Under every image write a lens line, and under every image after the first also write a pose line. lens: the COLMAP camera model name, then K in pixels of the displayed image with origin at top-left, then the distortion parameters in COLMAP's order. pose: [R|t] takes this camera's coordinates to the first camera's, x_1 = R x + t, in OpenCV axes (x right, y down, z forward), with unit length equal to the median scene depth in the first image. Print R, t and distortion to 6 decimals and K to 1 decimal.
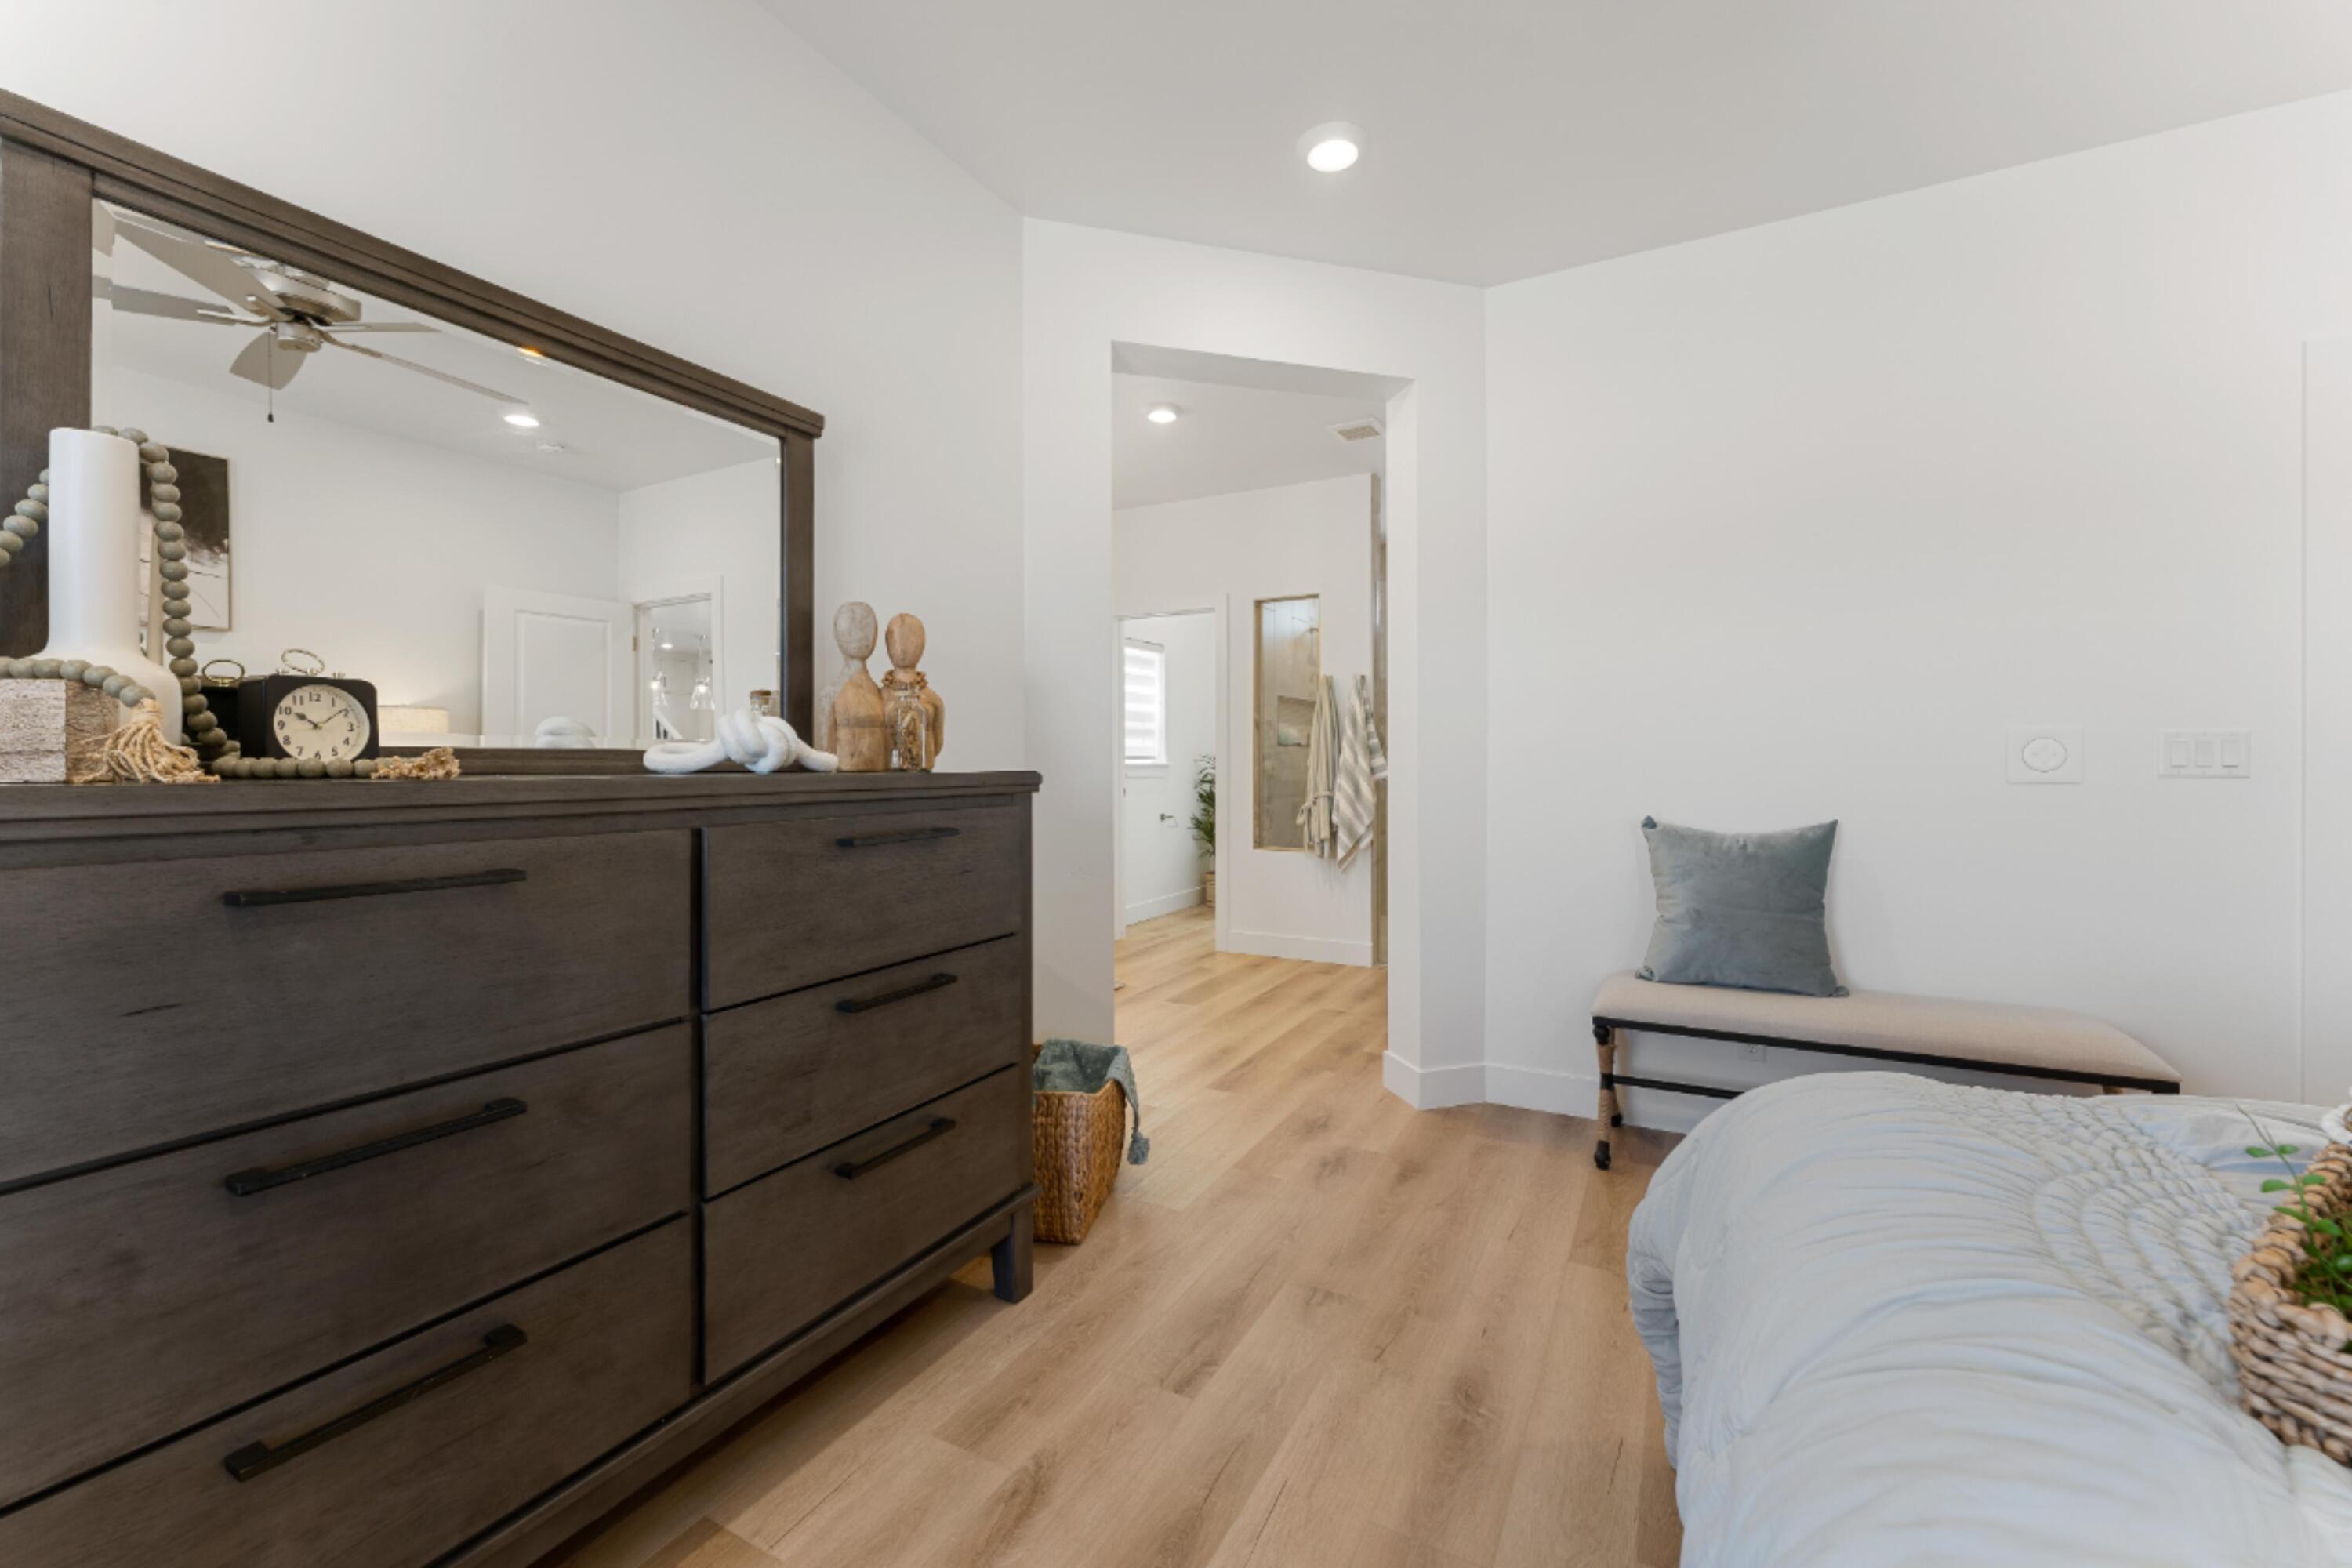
lens RADIAL K [[948.1, 0, 1173.3], [0, 948.1, 769.7], [0, 0, 1]] dist [0.000148, -0.000214]
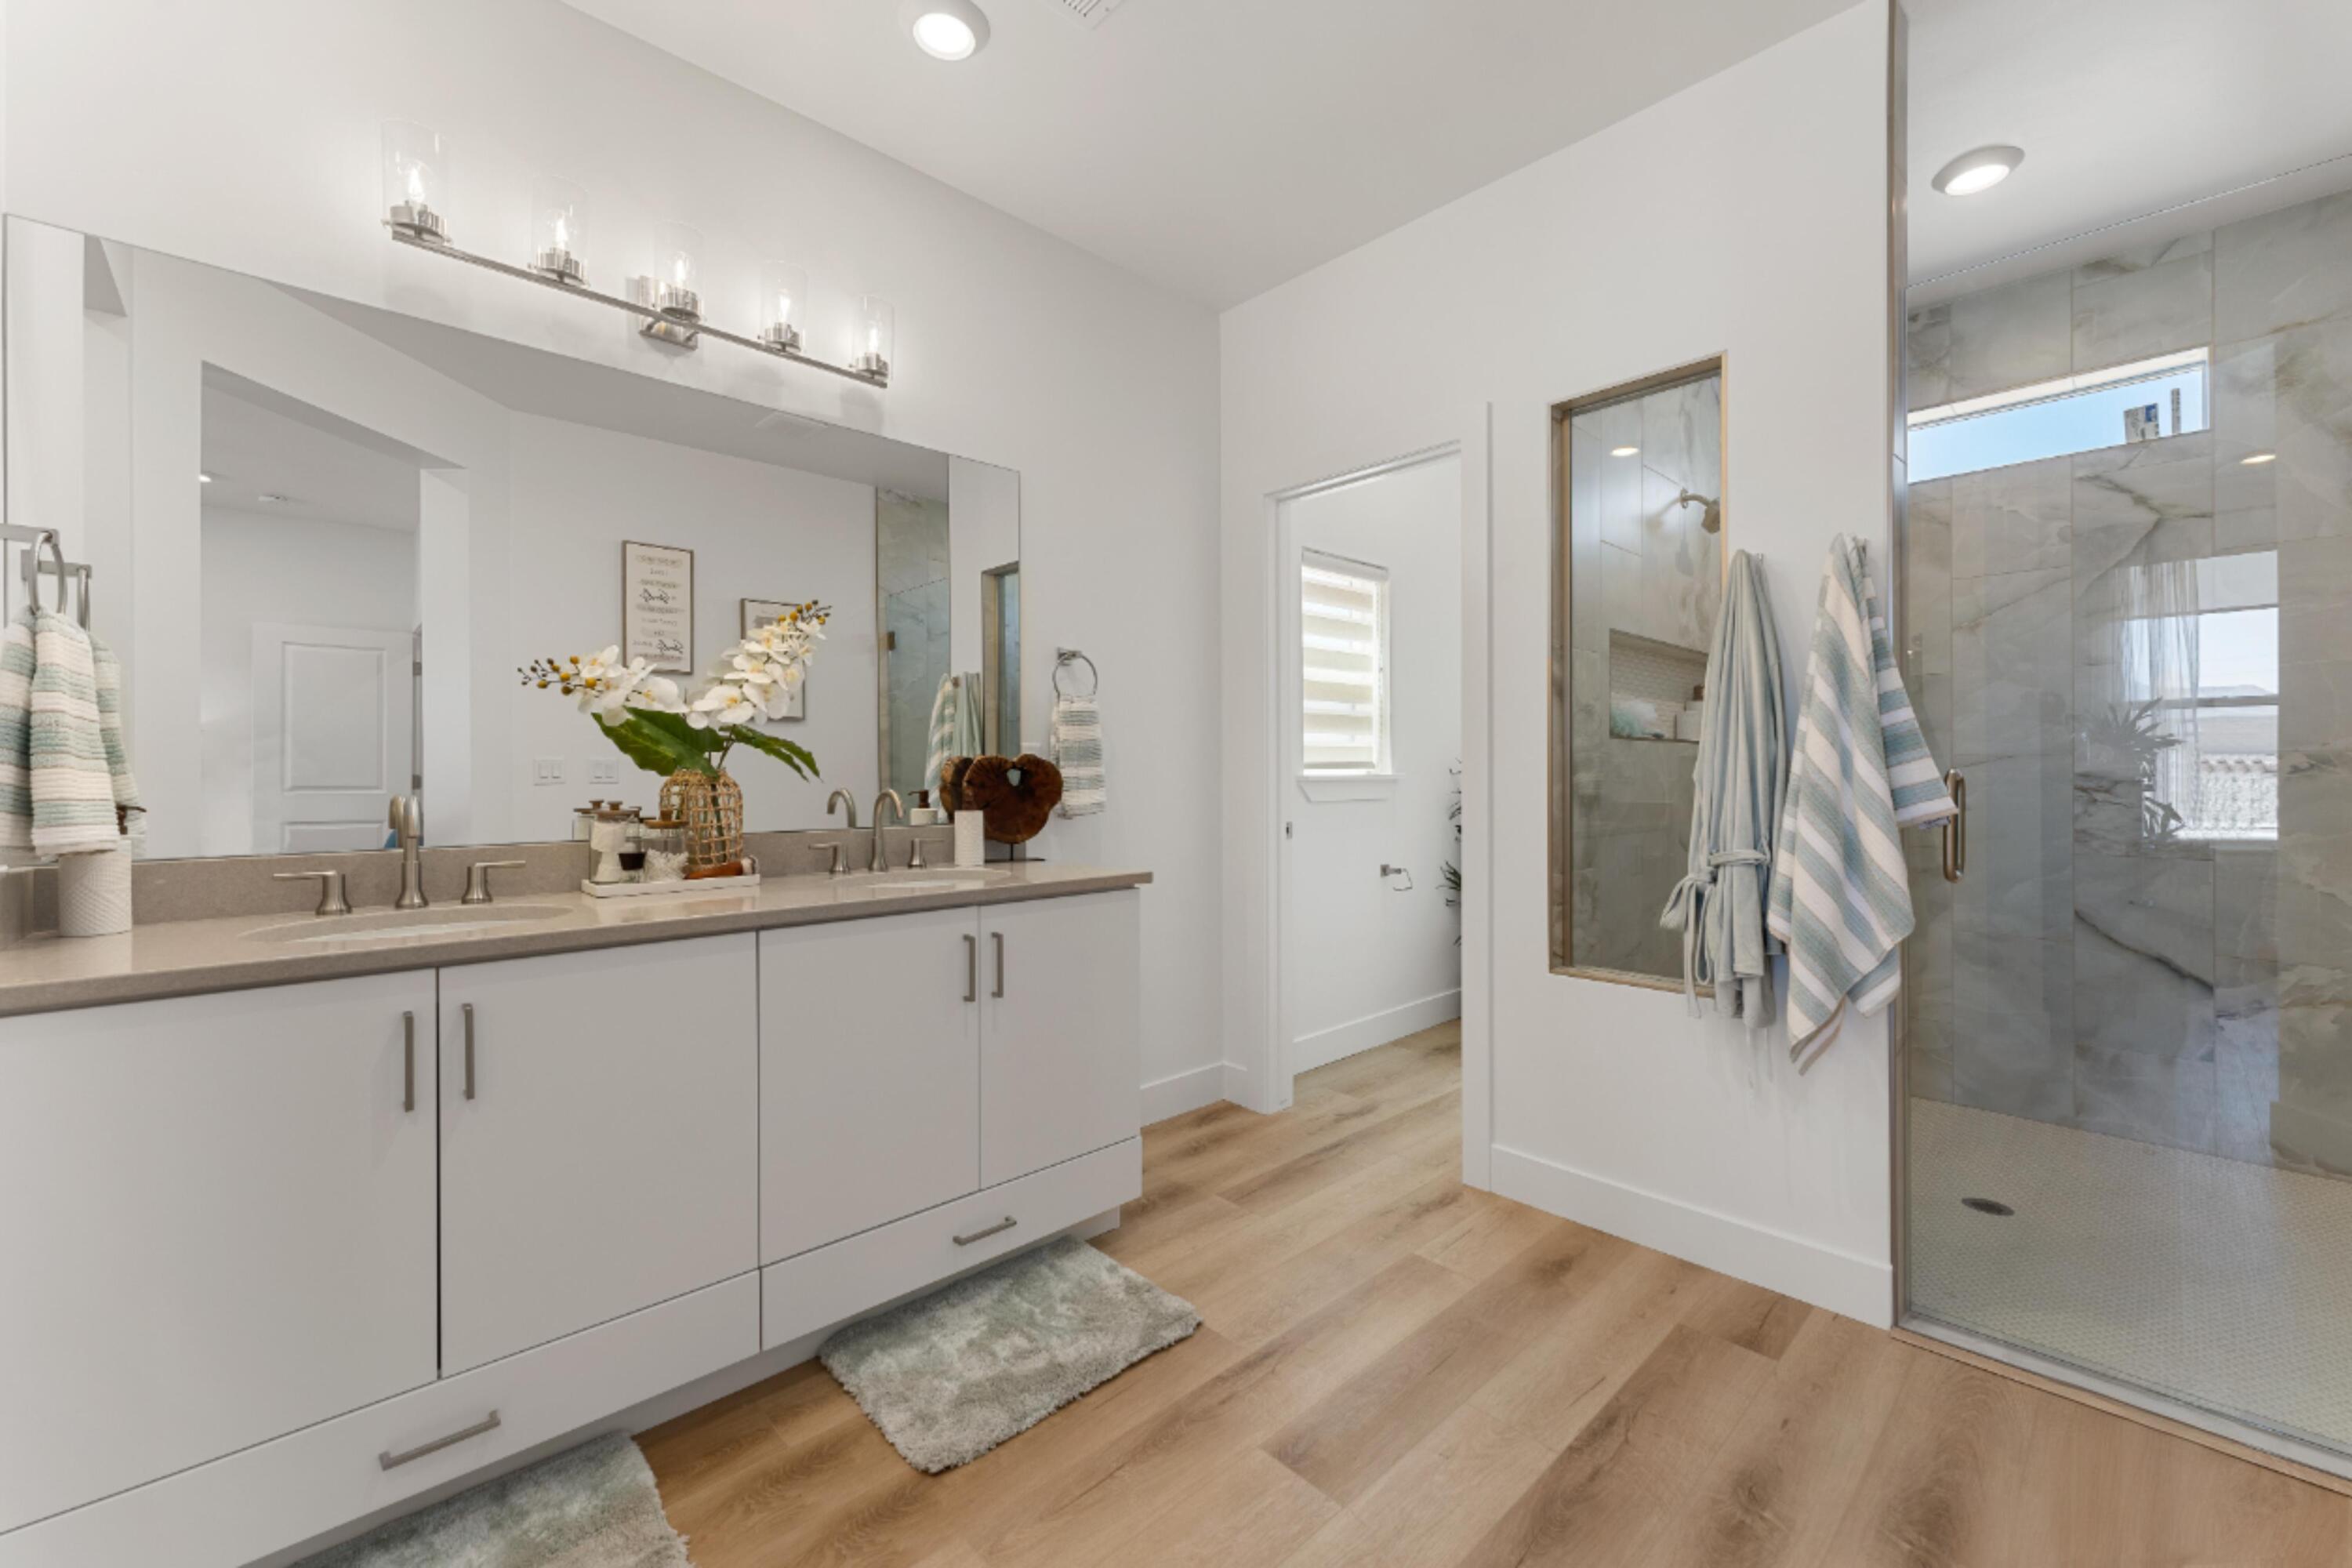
lens RADIAL K [[948.1, 0, 1154.5], [0, 948.1, 781.1], [0, 0, 1]] dist [0.000148, -0.000214]
pose [[0.944311, -0.001011, -0.329054, 0.059990], [0.001701, 0.999997, 0.001810, -0.006138], [0.329051, -0.002269, 0.944309, 0.558432]]
